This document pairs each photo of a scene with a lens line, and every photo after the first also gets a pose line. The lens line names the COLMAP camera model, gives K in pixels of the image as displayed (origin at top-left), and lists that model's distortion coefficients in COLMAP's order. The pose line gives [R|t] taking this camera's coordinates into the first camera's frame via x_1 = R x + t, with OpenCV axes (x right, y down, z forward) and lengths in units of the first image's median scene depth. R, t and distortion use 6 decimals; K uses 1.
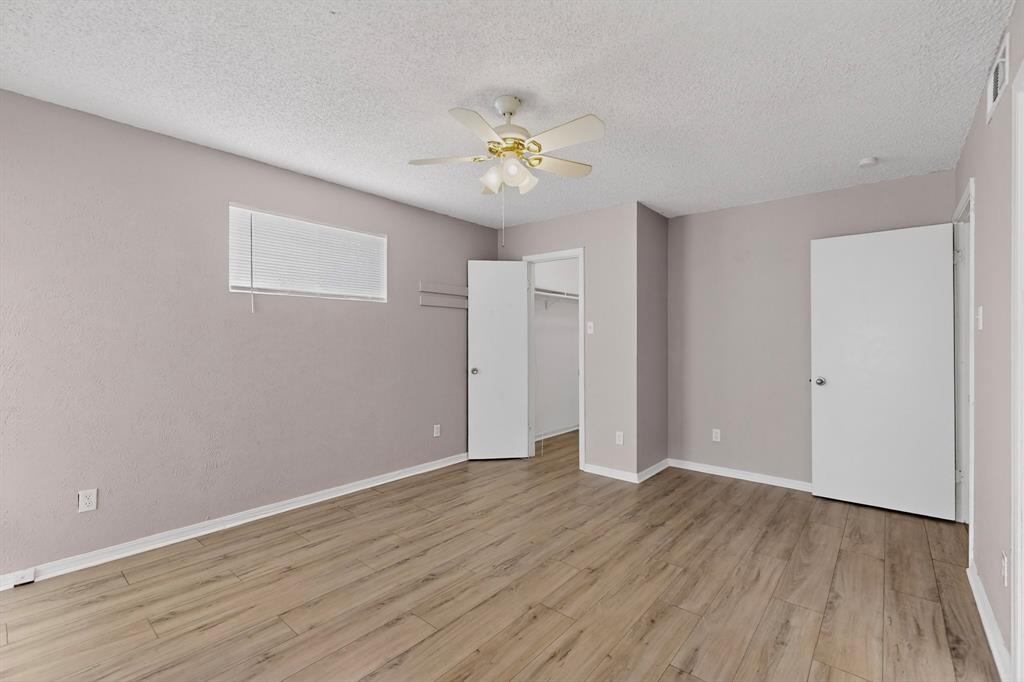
lens RADIAL K [[447.0, 0, 514.1], [0, 447.0, 339.7], [0, 0, 1]] dist [0.003264, -0.000516]
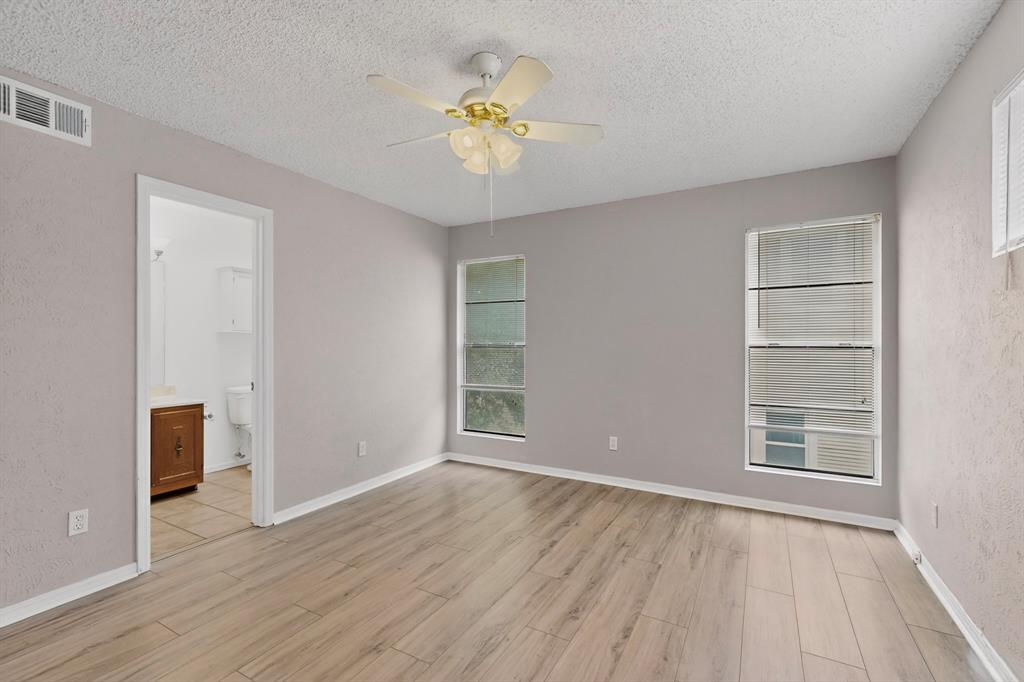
lens RADIAL K [[447.0, 0, 514.1], [0, 447.0, 343.4], [0, 0, 1]] dist [0.003264, -0.000516]
pose [[-0.982114, -0.001616, -0.188280, 0.075328], [-0.001894, 0.999997, 0.001296, 0.000330], [0.188278, 0.001629, -0.982114, 1.486308]]
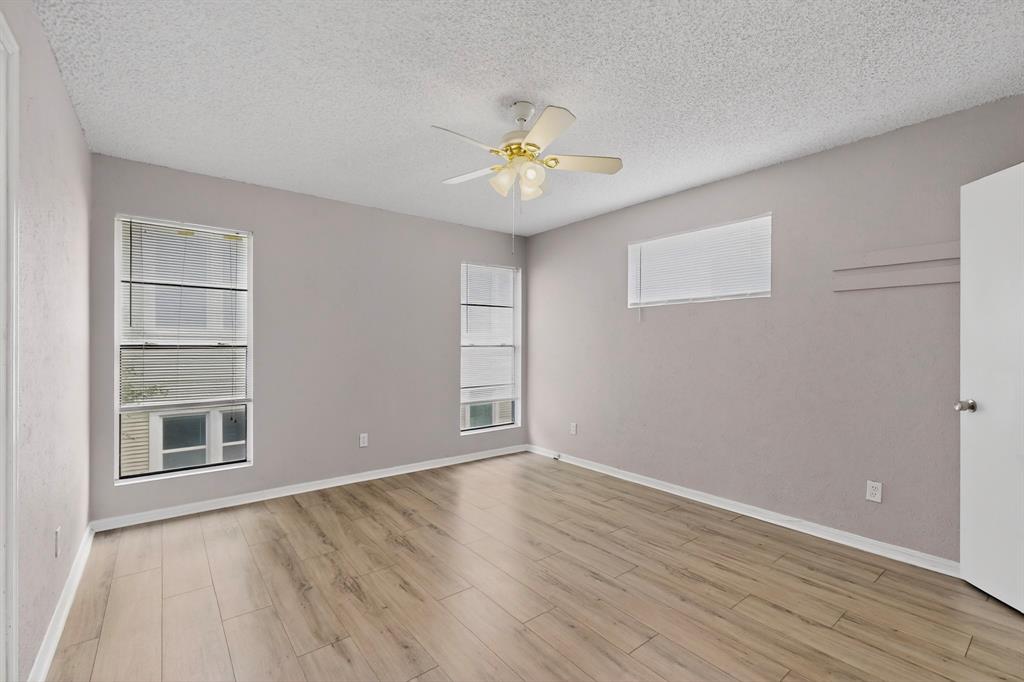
lens RADIAL K [[447.0, 0, 510.7], [0, 447.0, 345.7], [0, 0, 1]] dist [0.003264, -0.000516]
pose [[-0.206765, 0.000892, -0.978390, 0.795804], [-0.000666, 0.999999, 0.001052, 0.006065], [0.978390, 0.000869, -0.206764, 0.956787]]
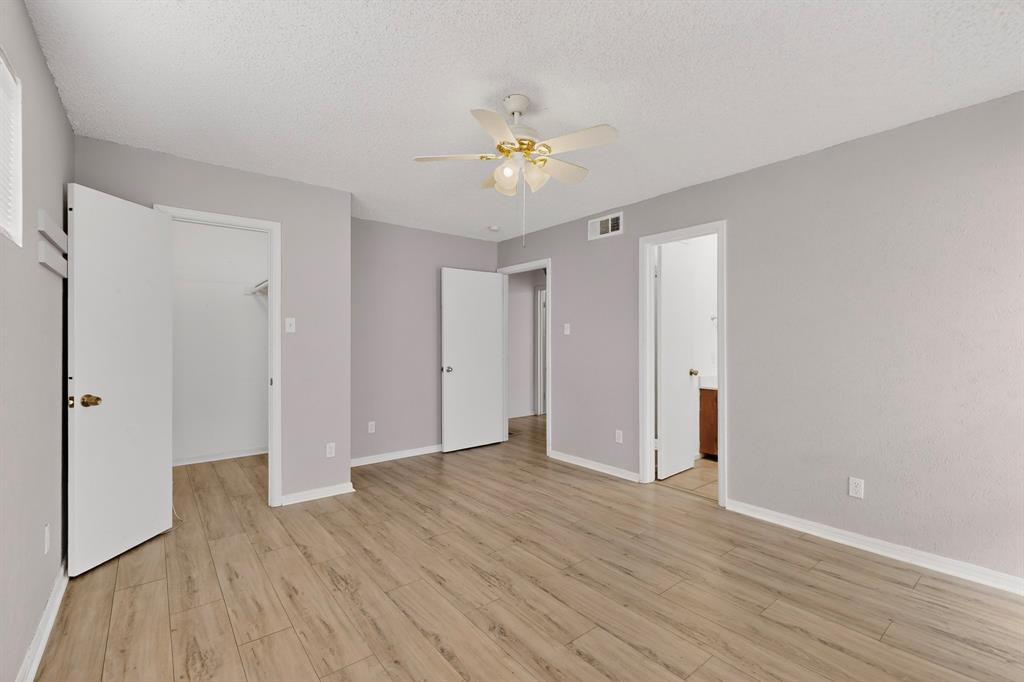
lens RADIAL K [[447.0, 0, 511.3], [0, 447.0, 339.7], [0, 0, 1]] dist [0.003264, -0.000516]
pose [[0.192064, -0.000129, 0.981382, -0.799098], [-0.001329, 0.999999, 0.000392, -0.001119], [-0.981381, -0.001379, 0.192064, 0.663041]]
